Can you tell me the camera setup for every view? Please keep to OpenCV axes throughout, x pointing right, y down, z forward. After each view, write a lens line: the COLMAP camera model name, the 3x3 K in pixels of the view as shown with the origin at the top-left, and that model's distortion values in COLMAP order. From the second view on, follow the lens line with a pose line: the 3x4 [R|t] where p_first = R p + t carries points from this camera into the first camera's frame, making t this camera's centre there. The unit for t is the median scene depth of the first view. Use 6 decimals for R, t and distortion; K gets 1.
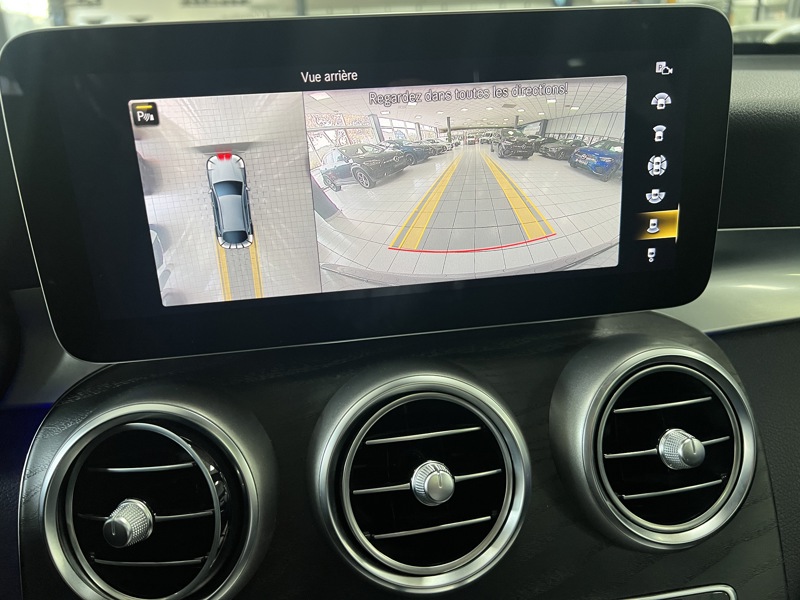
lens RADIAL K [[614.9, 0, 400.0], [0, 614.9, 300.0], [0, 0, 1]] dist [0.077215, -0.090624]
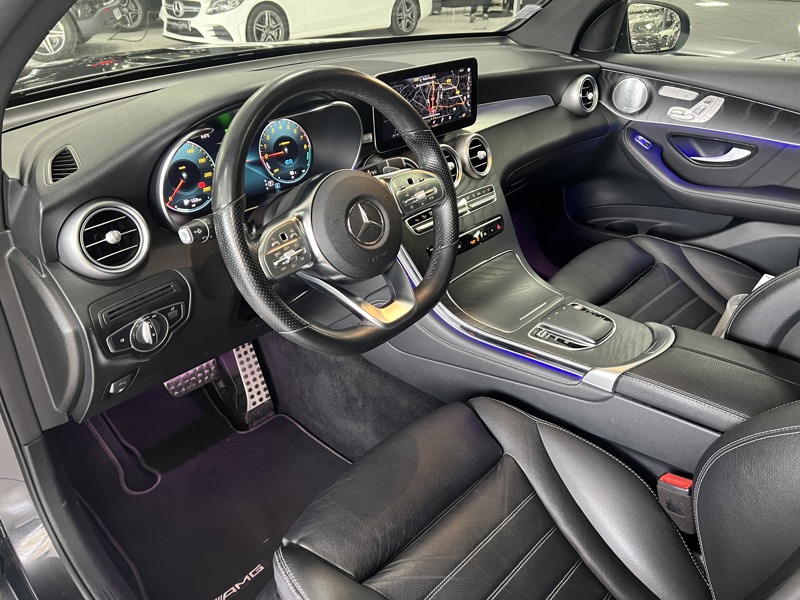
lens RADIAL K [[614.9, 0, 400.0], [0, 614.9, 300.0], [0, 0, 1]] dist [0.077215, -0.090624]
pose [[0.788767, -0.268746, 0.552831, -3.015204], [0.161580, 0.958383, 0.235358, 0.096874], [-0.593075, -0.096317, 0.799365, -2.552249]]
